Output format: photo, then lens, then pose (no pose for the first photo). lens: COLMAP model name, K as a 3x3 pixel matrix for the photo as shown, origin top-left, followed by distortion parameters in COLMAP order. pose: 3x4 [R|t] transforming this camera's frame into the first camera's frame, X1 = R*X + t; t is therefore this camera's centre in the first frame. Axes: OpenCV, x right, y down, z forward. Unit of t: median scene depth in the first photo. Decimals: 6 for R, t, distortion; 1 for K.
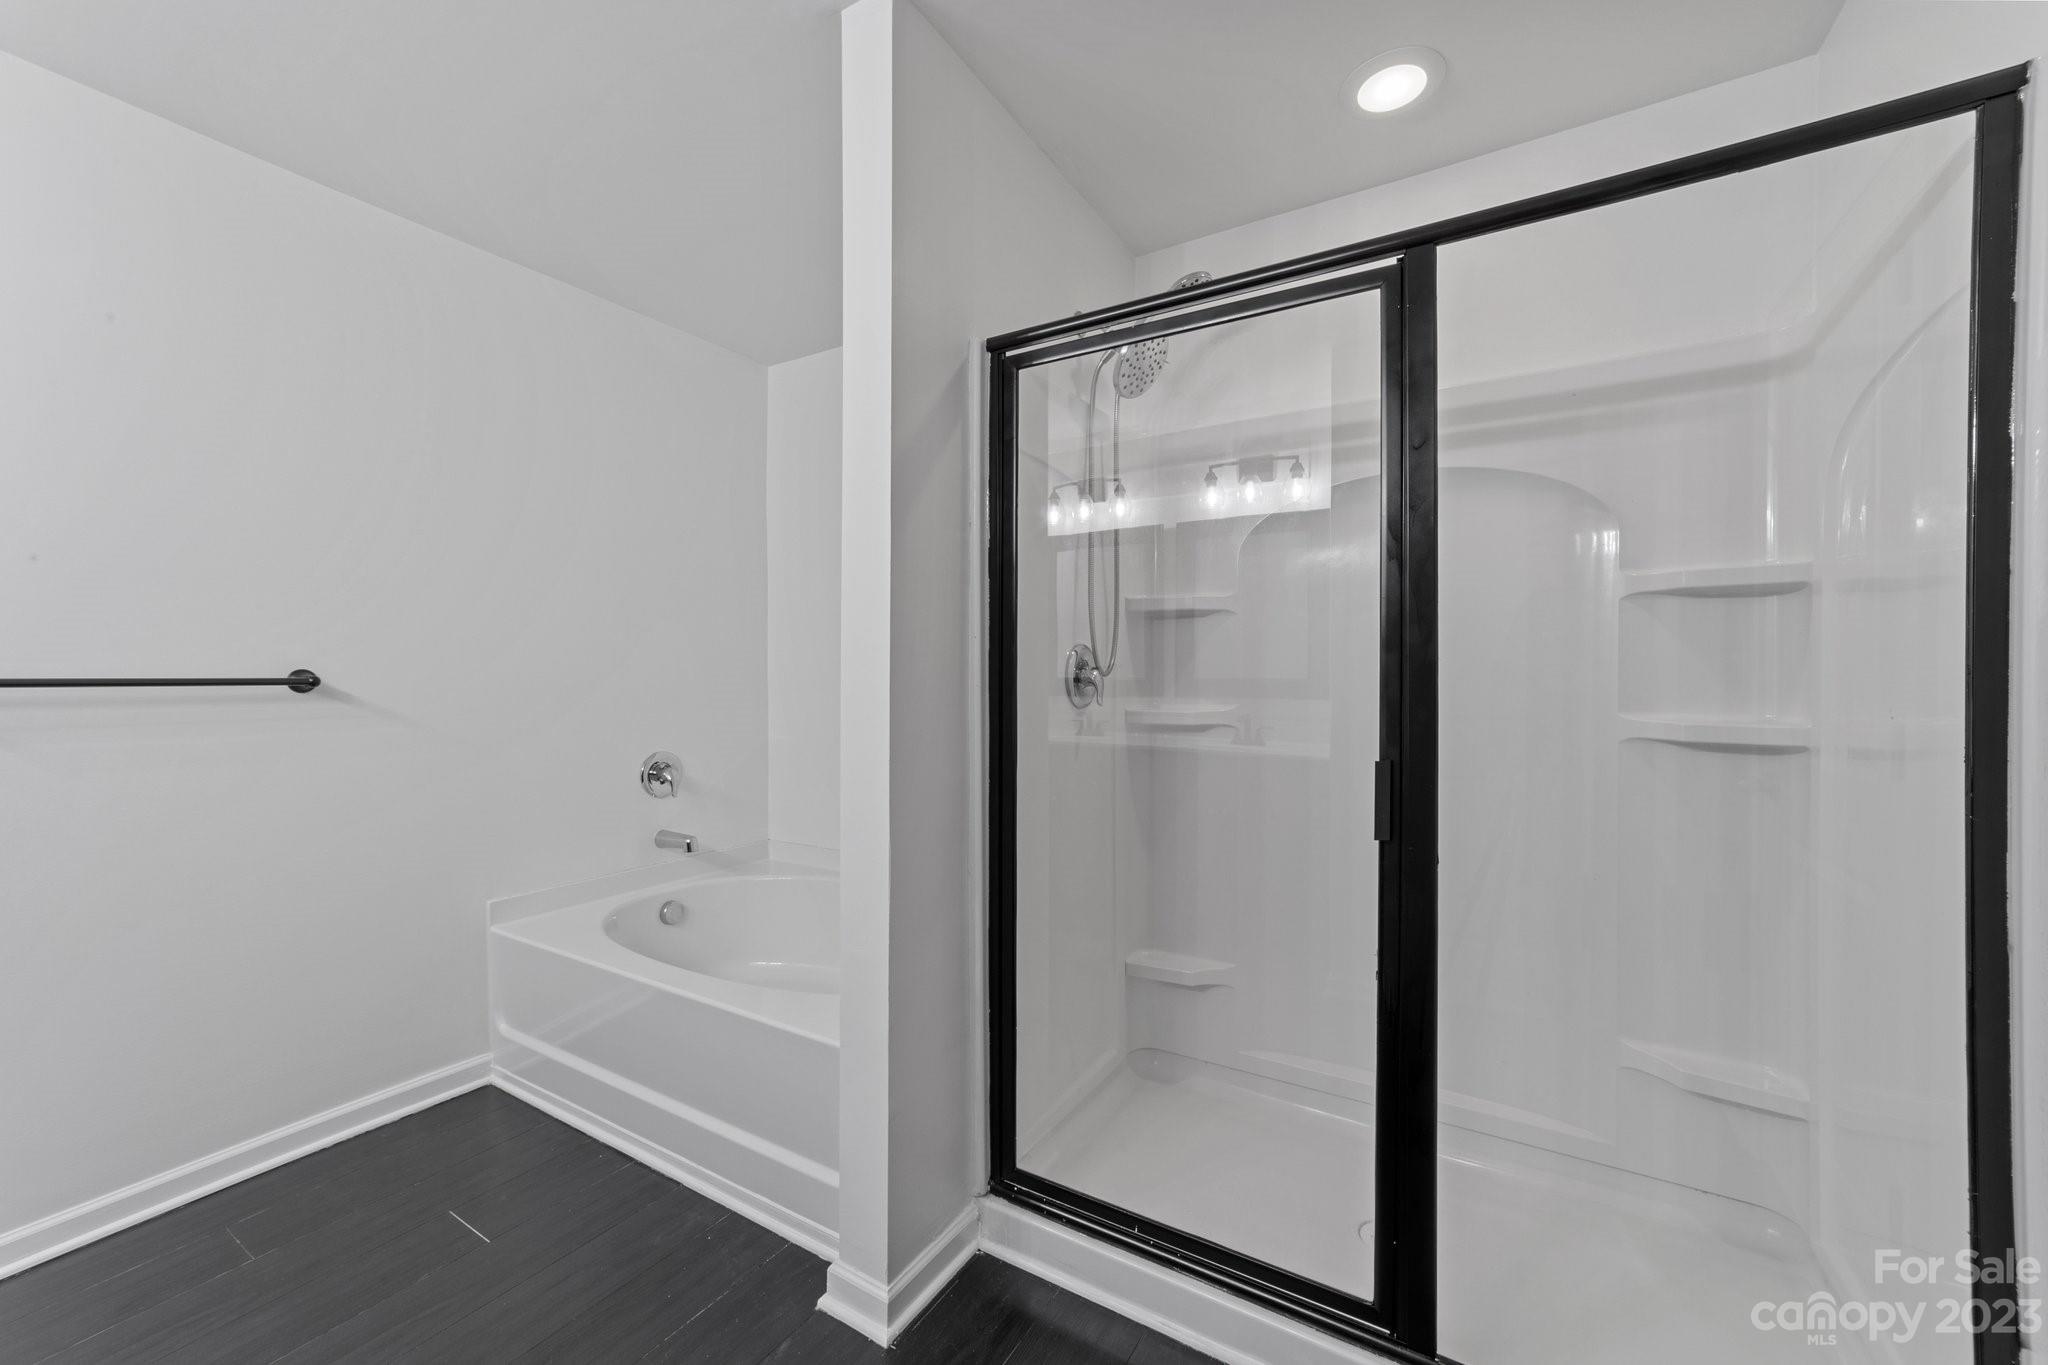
lens RADIAL K [[792.1, 0, 1023.5], [0, 792.1, 685.0], [0, 0, 1]] dist [-0.012695, 0.006002]
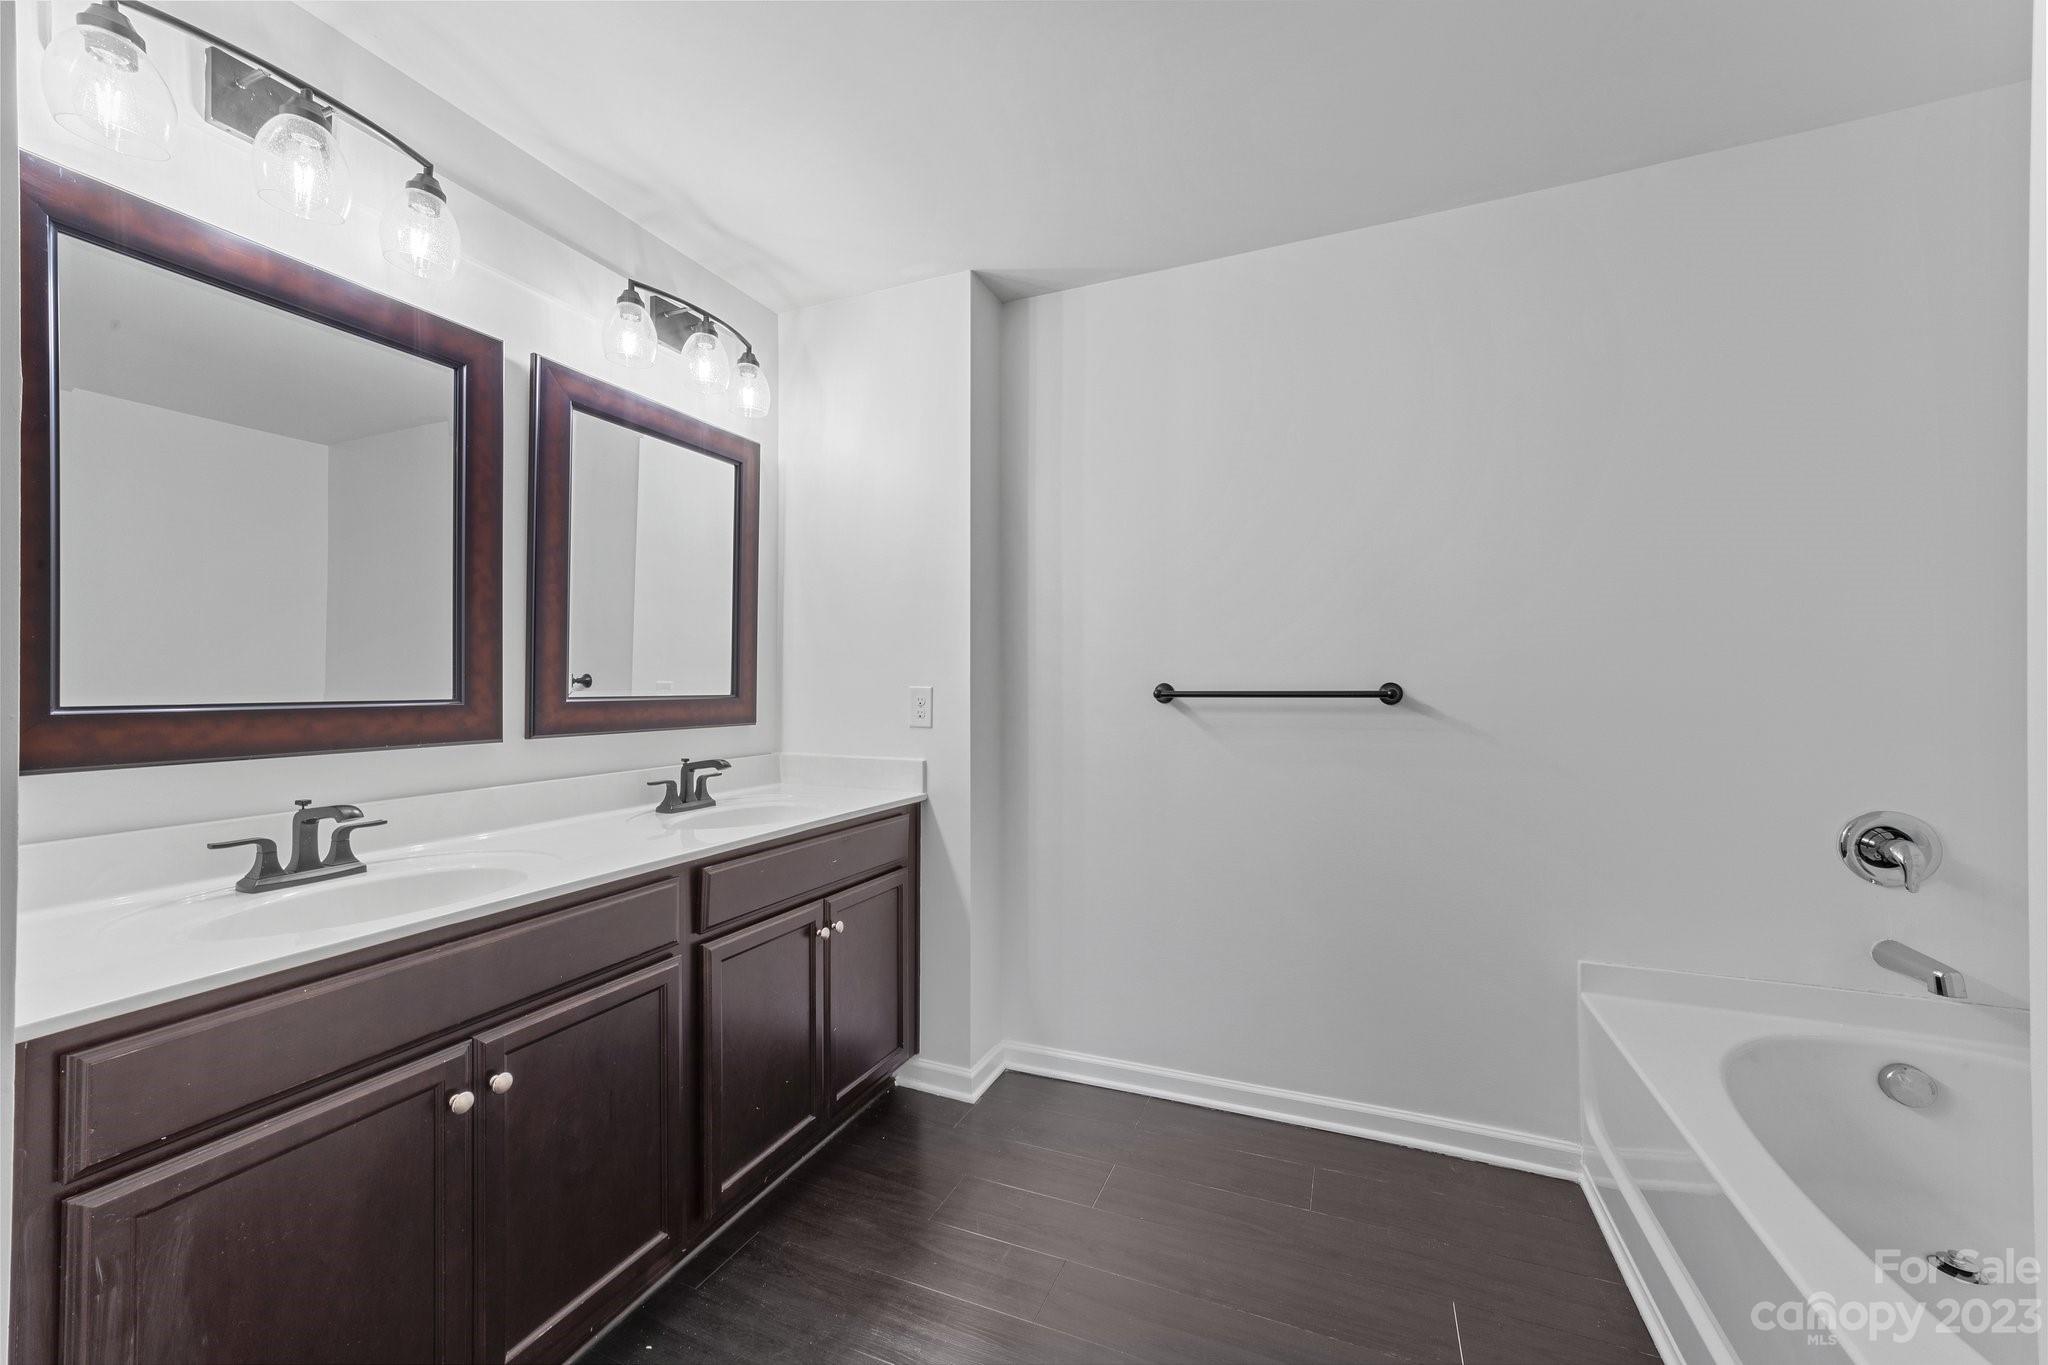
lens RADIAL K [[792.1, 0, 1028.6], [0, 792.1, 687.5], [0, 0, 1]] dist [-0.012695, 0.006002]
pose [[0.159910, -0.003022, -0.987127, 0.053234], [-0.009407, 0.999945, -0.004586, -0.003618], [0.987087, 0.010020, 0.159872, 0.344828]]
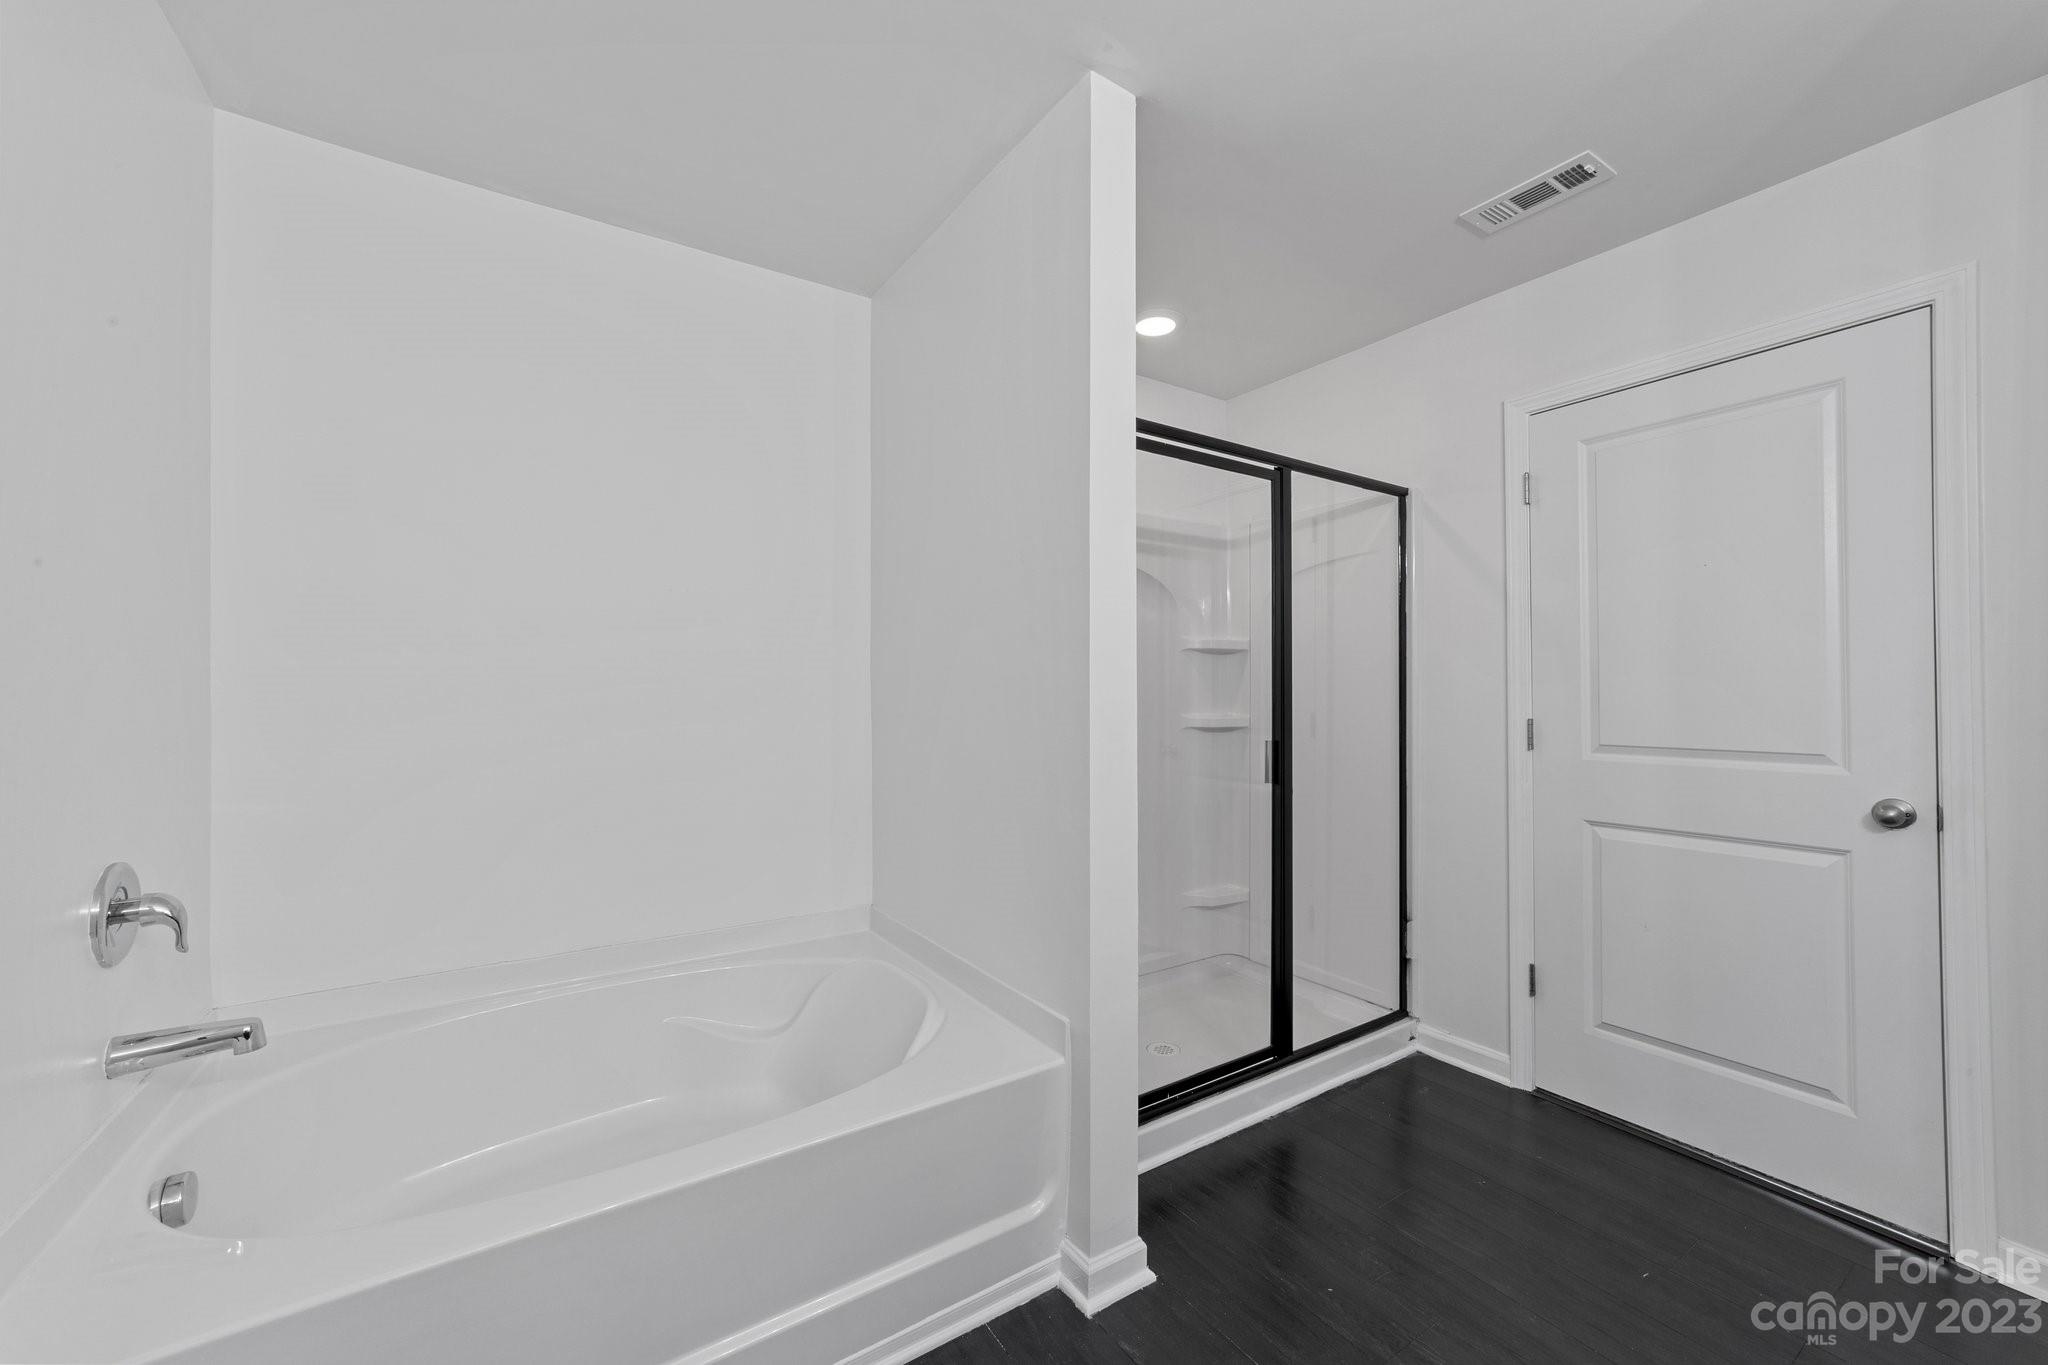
lens RADIAL K [[792.1, 0, 1022.0], [0, 792.1, 688.7], [0, 0, 1]] dist [-0.012695, 0.006002]
pose [[0.427184, 0.004616, 0.904153, -0.925904], [0.013142, 0.999850, -0.011313, -0.005498], [-0.904069, 0.016715, 0.427059, 0.479655]]
